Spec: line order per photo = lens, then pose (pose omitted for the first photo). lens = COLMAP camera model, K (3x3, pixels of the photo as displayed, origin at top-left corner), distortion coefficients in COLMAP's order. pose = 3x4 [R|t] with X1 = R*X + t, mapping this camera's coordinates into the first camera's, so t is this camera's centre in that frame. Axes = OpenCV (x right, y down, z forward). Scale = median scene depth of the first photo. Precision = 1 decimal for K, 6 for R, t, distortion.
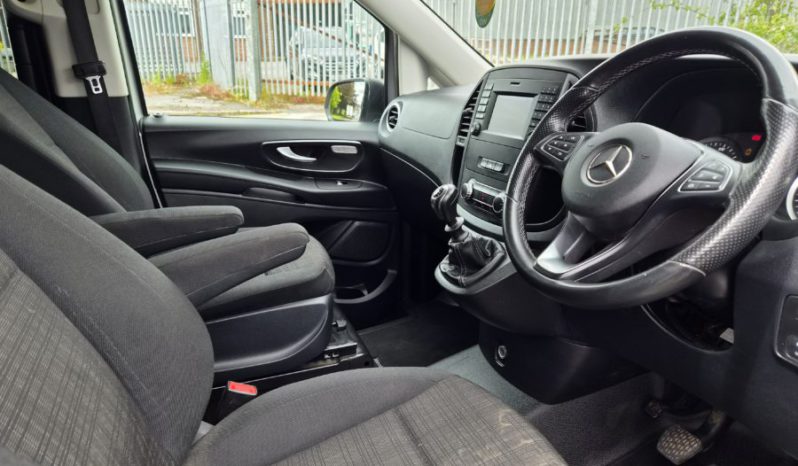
lens RADIAL K [[535.5, 0, 385.0], [0, 535.5, 232.6], [0, 0, 1]] dist [0.062212, -0.052188]
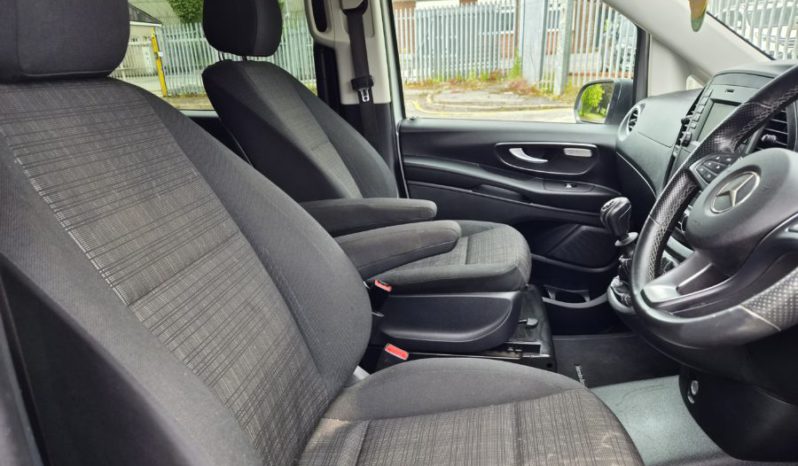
lens RADIAL K [[529.4, 0, 399.0], [0, 529.4, 233.0], [0, 0, 1]] dist [0.068794, -0.052071]
pose [[0.865252, 0.116698, -0.487565, 0.141530], [-0.109352, 0.993045, 0.043624, -0.014176], [0.489265, 0.015570, 0.871996, -0.021129]]
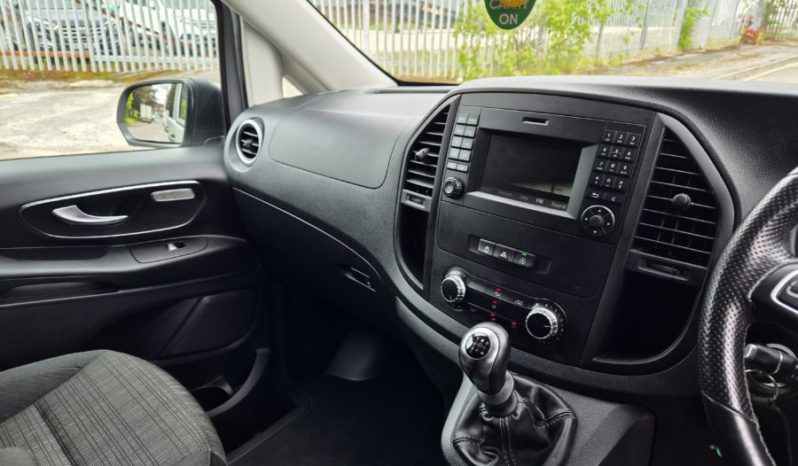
lens RADIAL K [[541.8, 0, 399.8], [0, 541.8, 227.0], [0, 0, 1]] dist [0.060157, -0.046978]
pose [[0.911453, -0.138378, 0.387434, -0.090463], [0.121303, 0.990262, 0.068318, -0.133445], [-0.393115, -0.015271, 0.919362, 0.303814]]
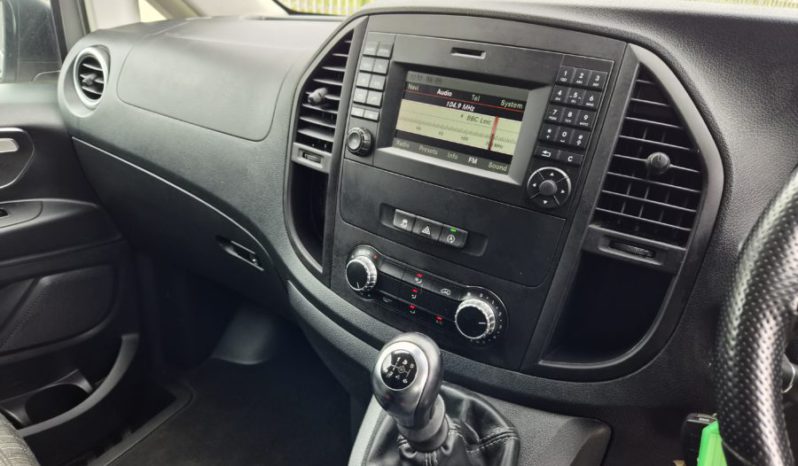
lens RADIAL K [[541.8, 0, 399.8], [0, 541.8, 227.0], [0, 0, 1]] dist [0.060157, -0.046978]
pose [[0.827950, -0.189501, 0.527814, -0.044697], [0.112085, 0.978105, 0.175349, -0.134140], [-0.549487, -0.086020, 0.831062, 0.390825]]
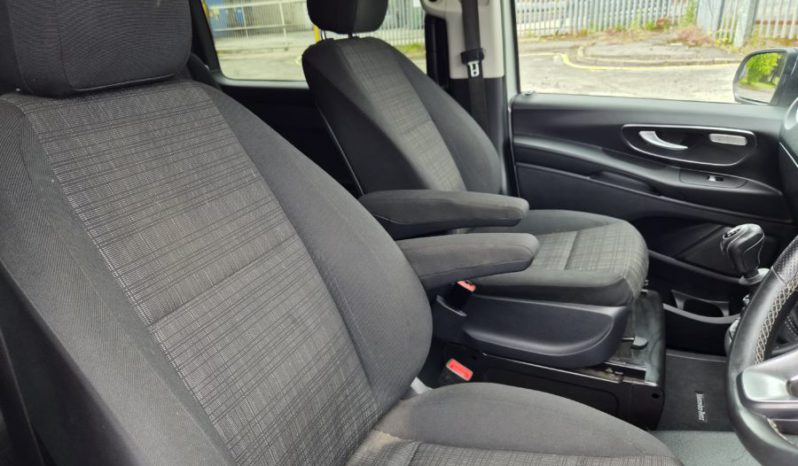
lens RADIAL K [[532.9, 0, 394.9], [0, 532.9, 219.1], [0, 0, 1]] dist [0.063747, -0.054849]
pose [[0.701852, 0.203449, -0.682651, 0.162820], [-0.154009, 0.979018, 0.133433, -0.069807], [0.695474, 0.011484, 0.718459, 0.051850]]
